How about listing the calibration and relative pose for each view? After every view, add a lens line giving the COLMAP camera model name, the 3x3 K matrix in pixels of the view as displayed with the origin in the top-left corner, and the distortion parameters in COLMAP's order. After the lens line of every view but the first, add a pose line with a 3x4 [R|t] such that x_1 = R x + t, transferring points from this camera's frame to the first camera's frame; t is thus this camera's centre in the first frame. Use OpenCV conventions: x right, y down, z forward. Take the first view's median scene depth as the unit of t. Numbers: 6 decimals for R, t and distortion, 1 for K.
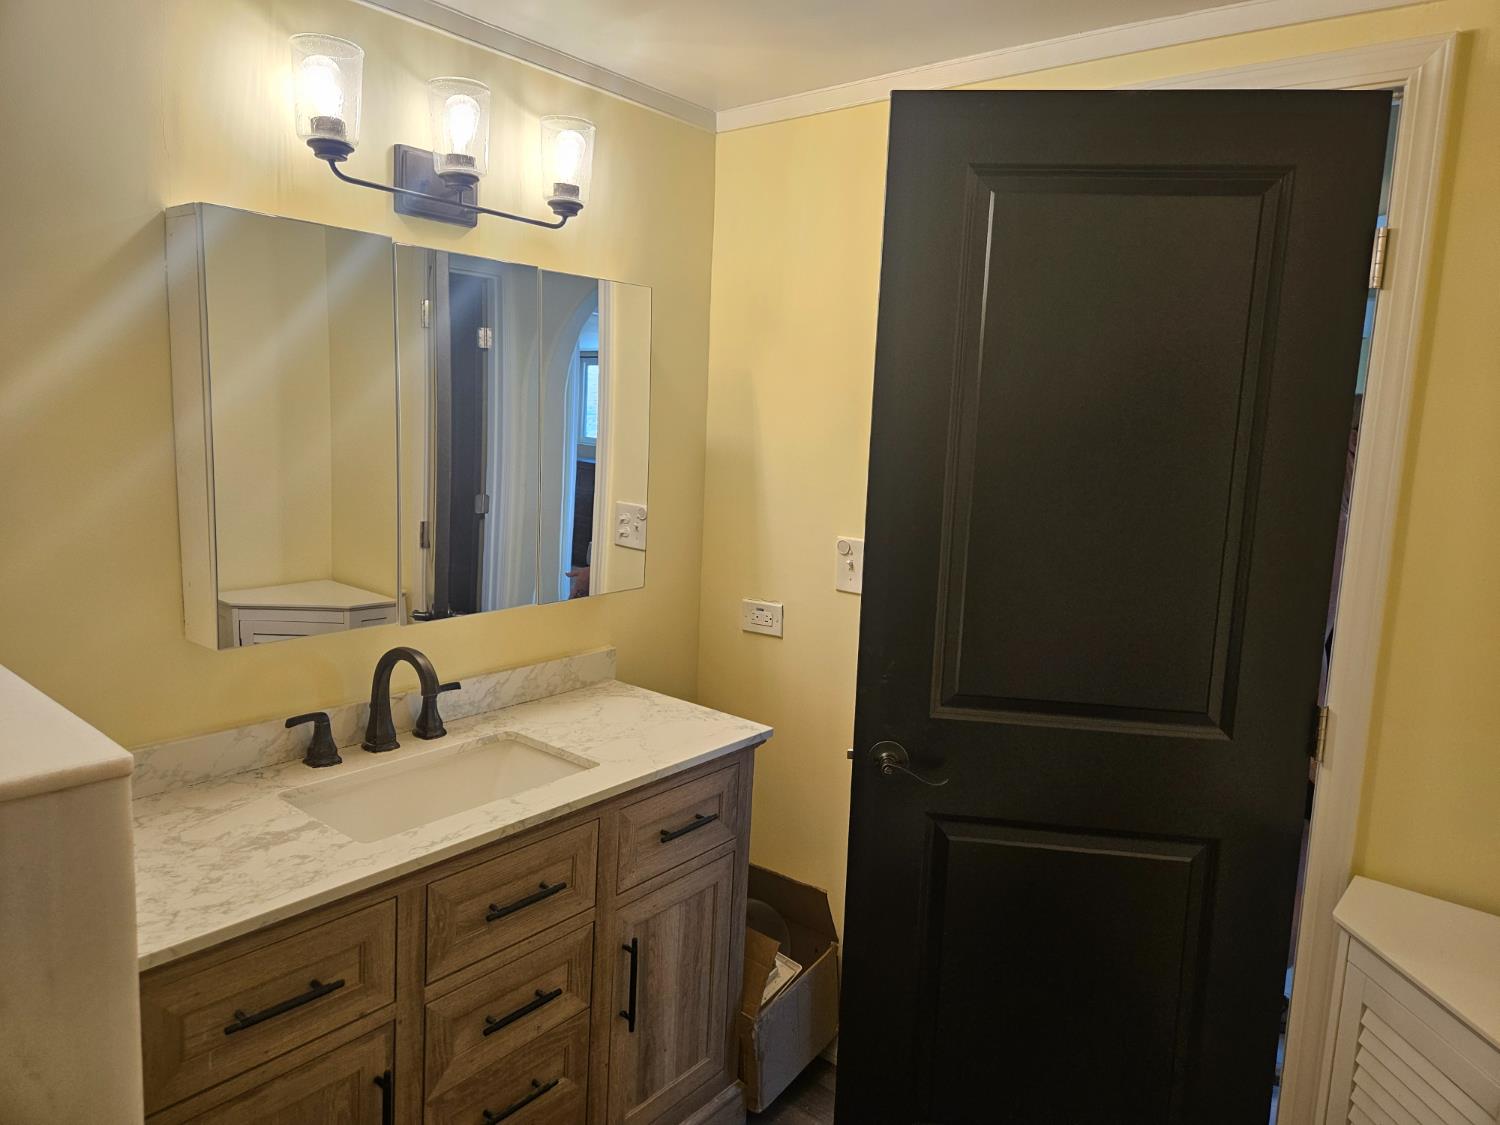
lens RADIAL K [[1016.4, 0, 745.8], [0, 1016.4, 549.9], [0, 0, 1]] dist [0.063557, -0.050676]
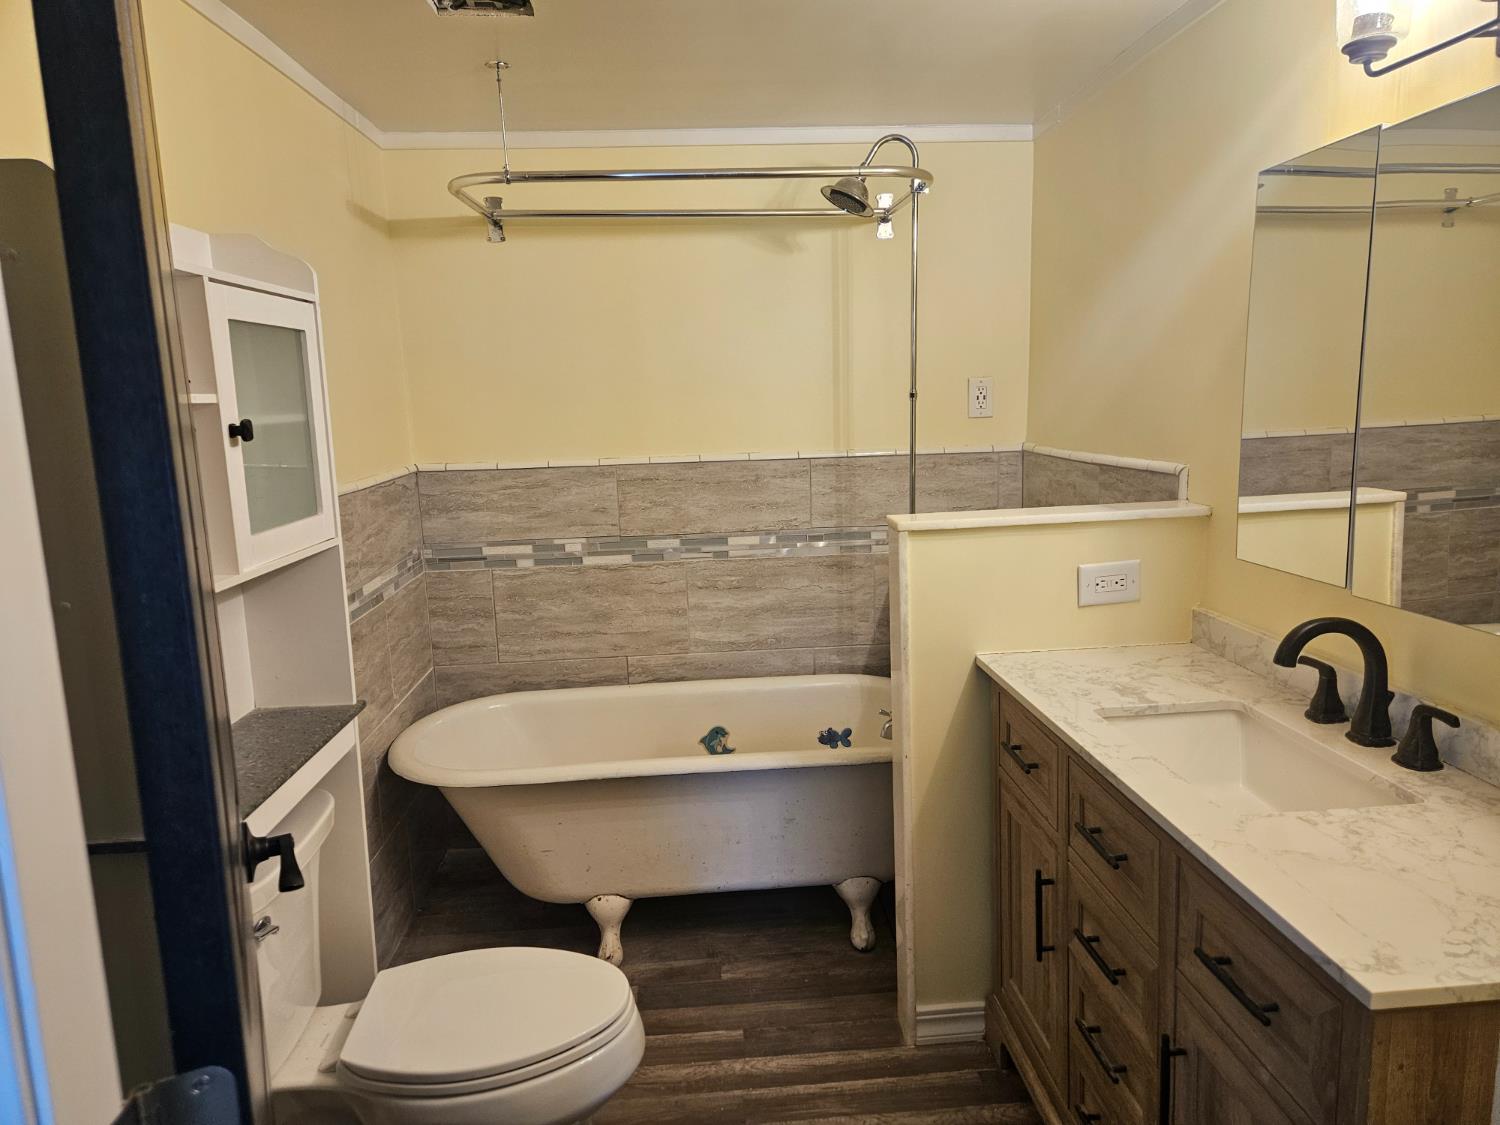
lens RADIAL K [[1016.4, 0, 753.0], [0, 1016.4, 565.0], [0, 0, 1]] dist [0.063557, -0.050676]
pose [[-0.717321, 0.095791, -0.690127, 0.707373], [-0.100976, 0.965754, 0.239003, -0.119395], [0.689387, 0.241129, -0.683083, 1.473977]]
